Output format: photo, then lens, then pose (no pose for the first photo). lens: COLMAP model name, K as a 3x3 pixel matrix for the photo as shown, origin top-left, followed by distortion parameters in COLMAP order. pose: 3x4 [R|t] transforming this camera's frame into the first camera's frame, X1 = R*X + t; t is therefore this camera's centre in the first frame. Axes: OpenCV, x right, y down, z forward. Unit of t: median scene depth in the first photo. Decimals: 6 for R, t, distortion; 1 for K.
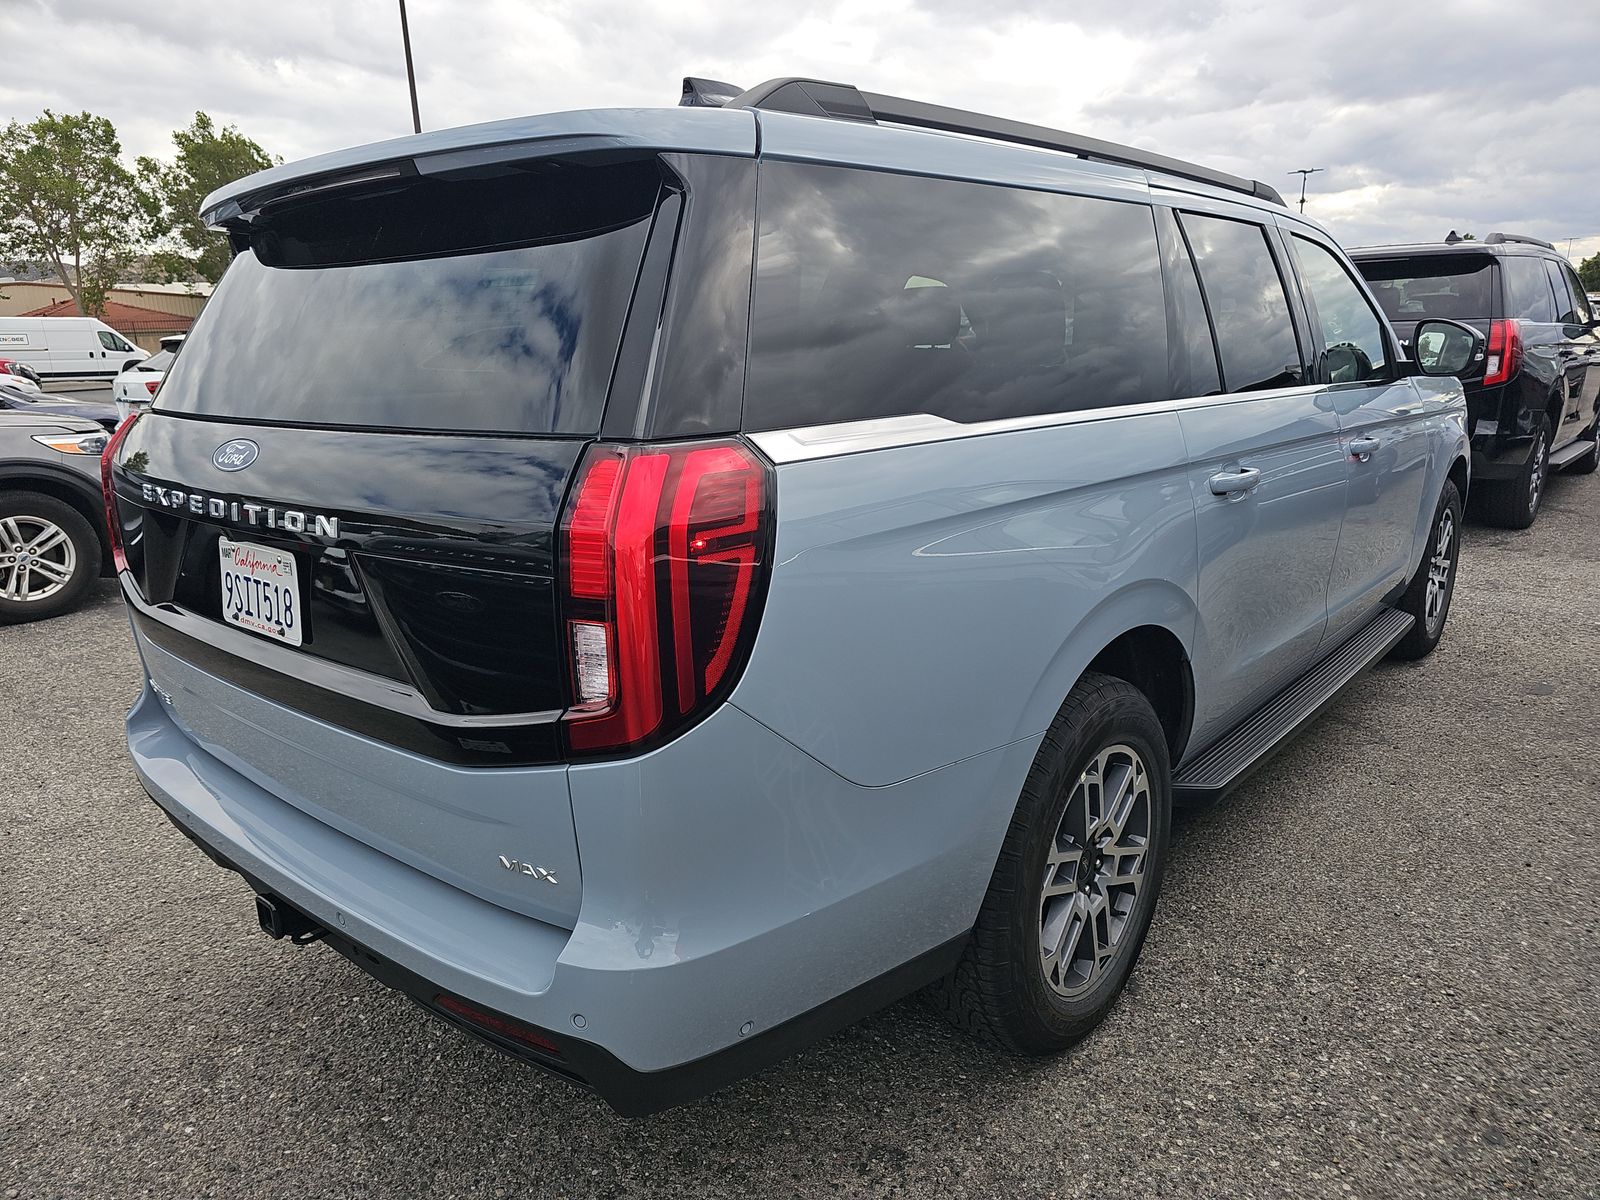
lens RADIAL K [[1079.3, 0, 798.1], [0, 1079.3, 629.7], [0, 0, 1]] dist [0.017202, -0.009668]
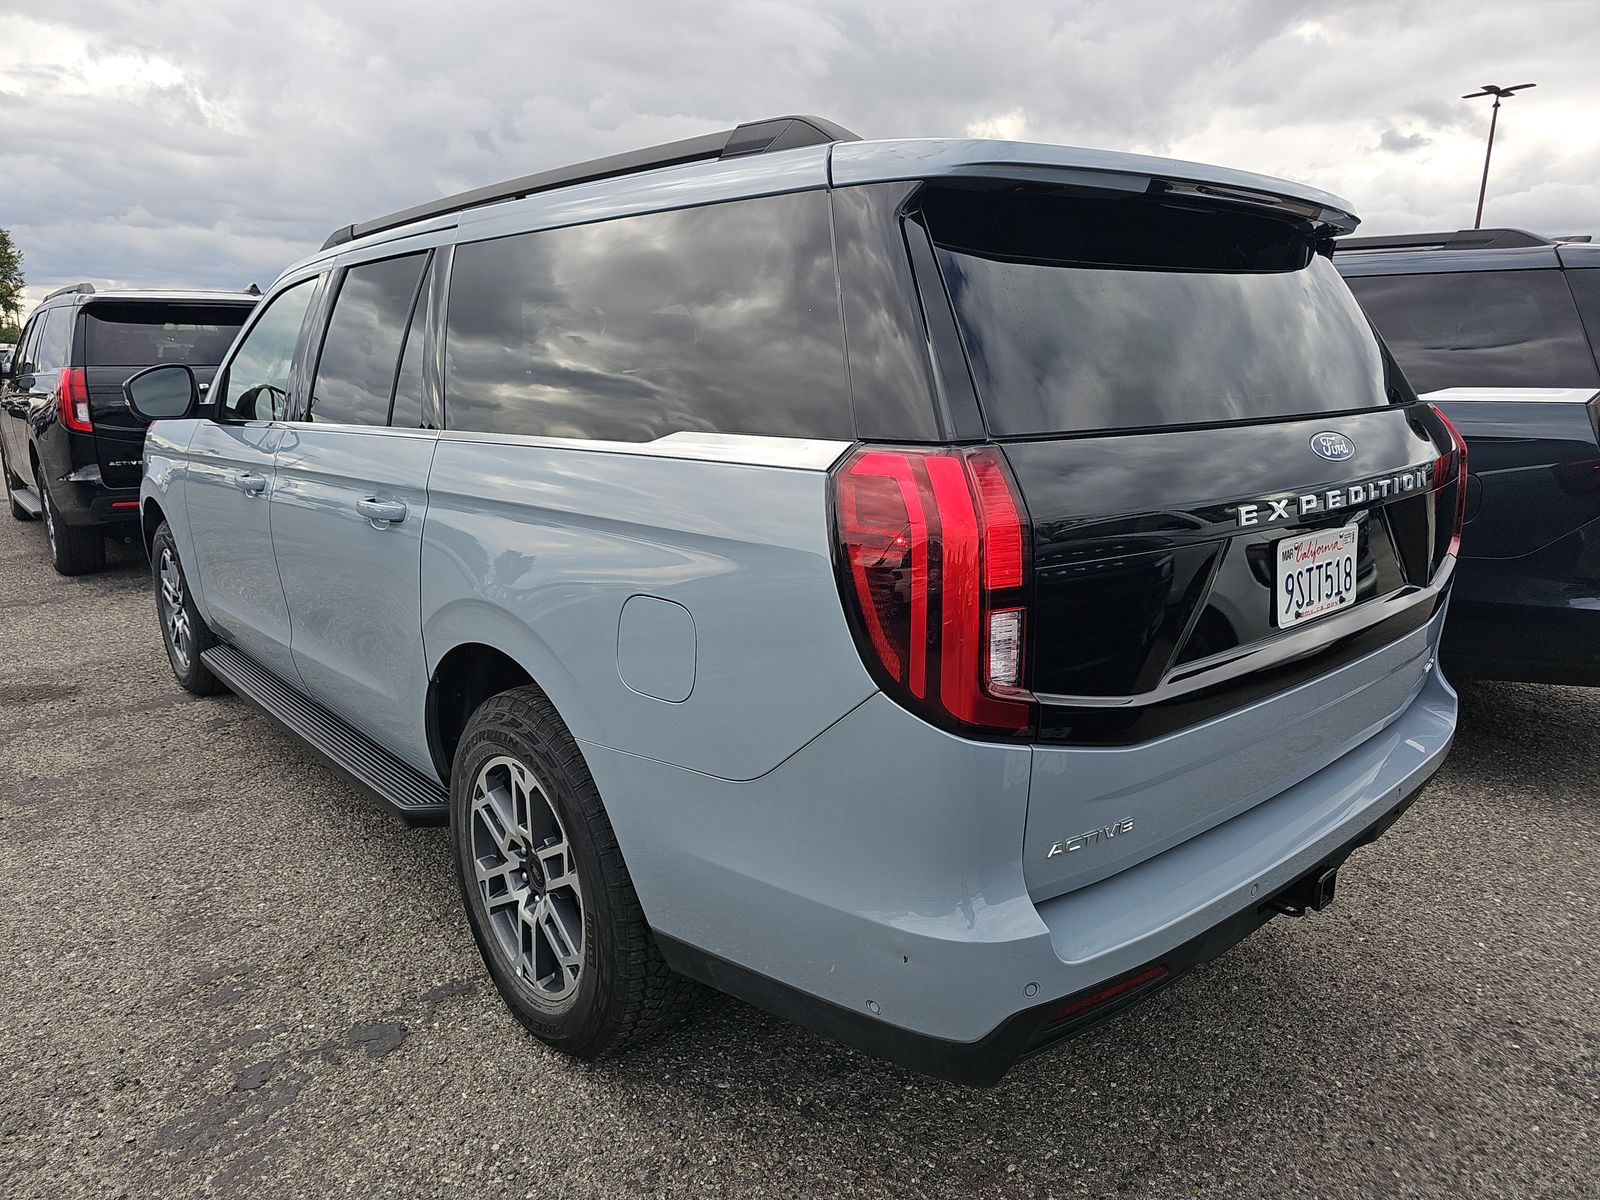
lens RADIAL K [[1079.3, 0, 792.2], [0, 1079.3, 604.9], [0, 0, 1]] dist [0.017202, -0.009668]
pose [[0.147636, -0.201254, 0.968349, -1.537569], [0.269846, 0.950129, 0.156326, -0.300013], [-0.951518, 0.238226, 0.194581, 1.232566]]
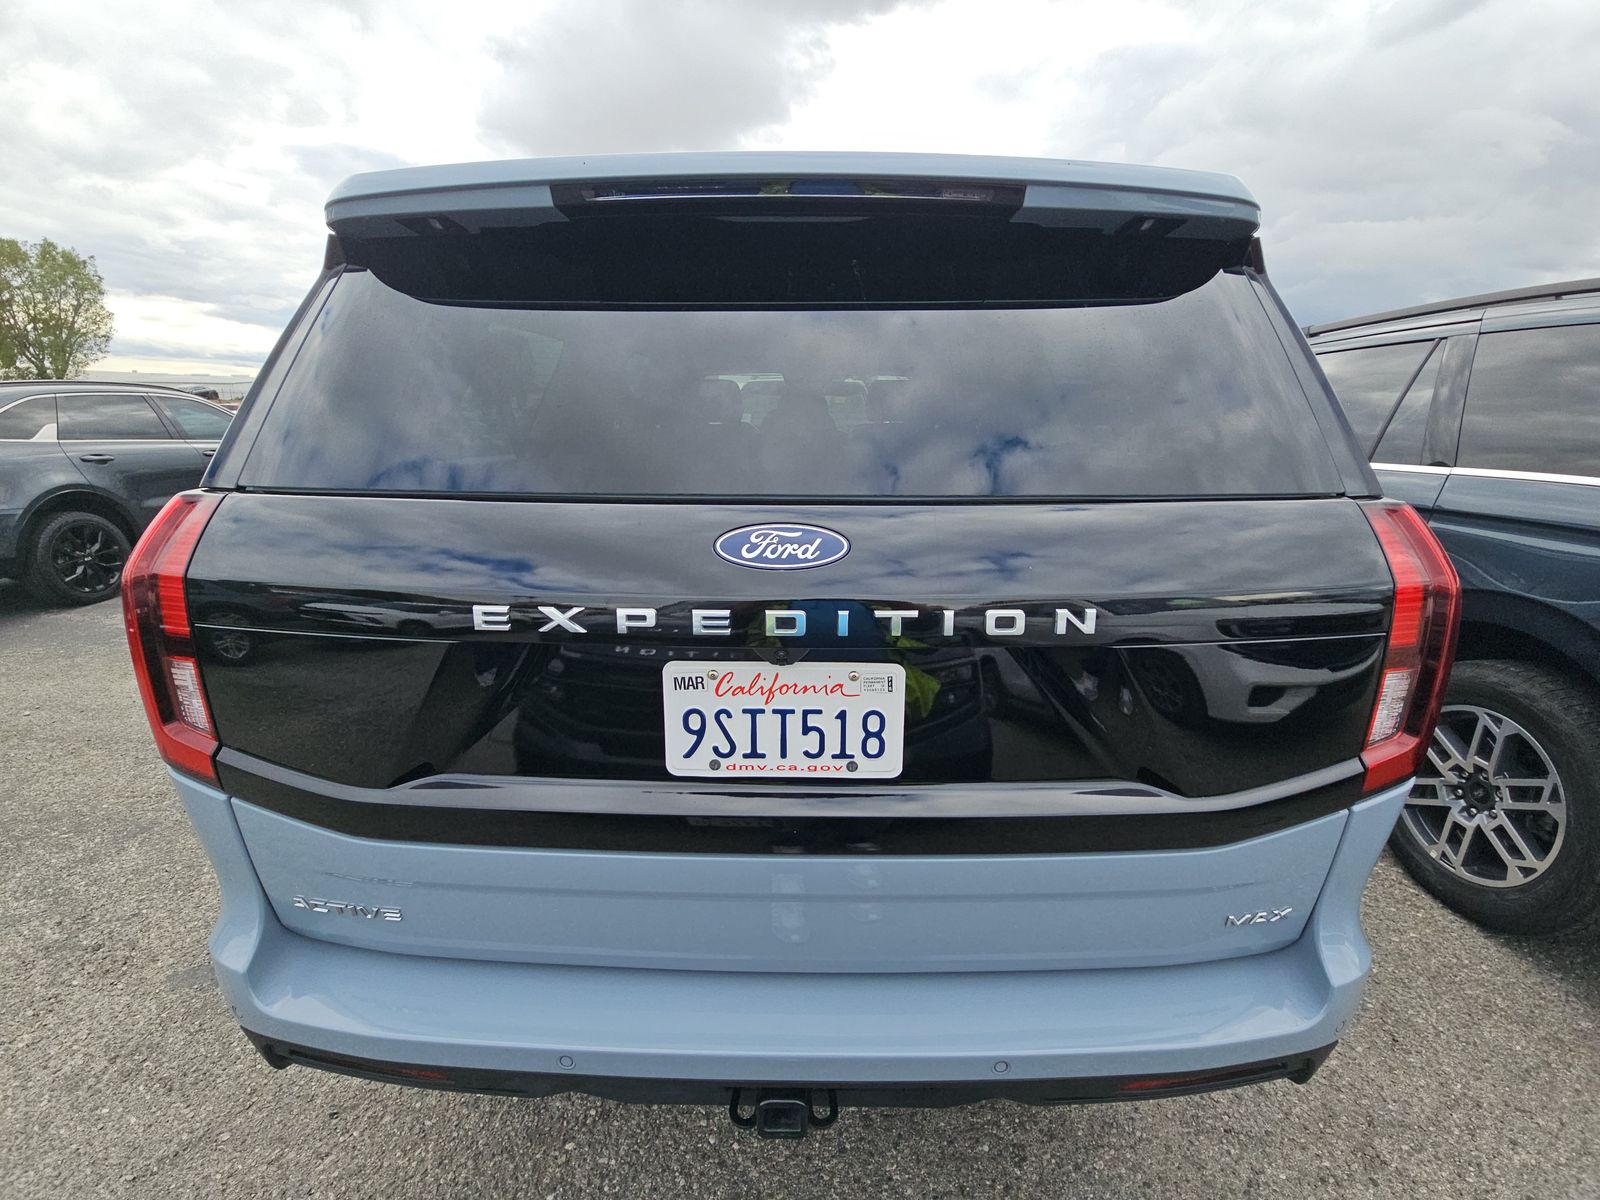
lens RADIAL K [[663.5, 0, 795.5], [0, 663.5, 596.7], [0, 0, 1]] dist [-0.002374, -0.000803]
pose [[0.774325, -0.151052, 0.614495, -0.728909], [0.151243, 0.987124, 0.052069, -0.139153], [-0.614448, 0.052620, 0.787201, 0.595778]]
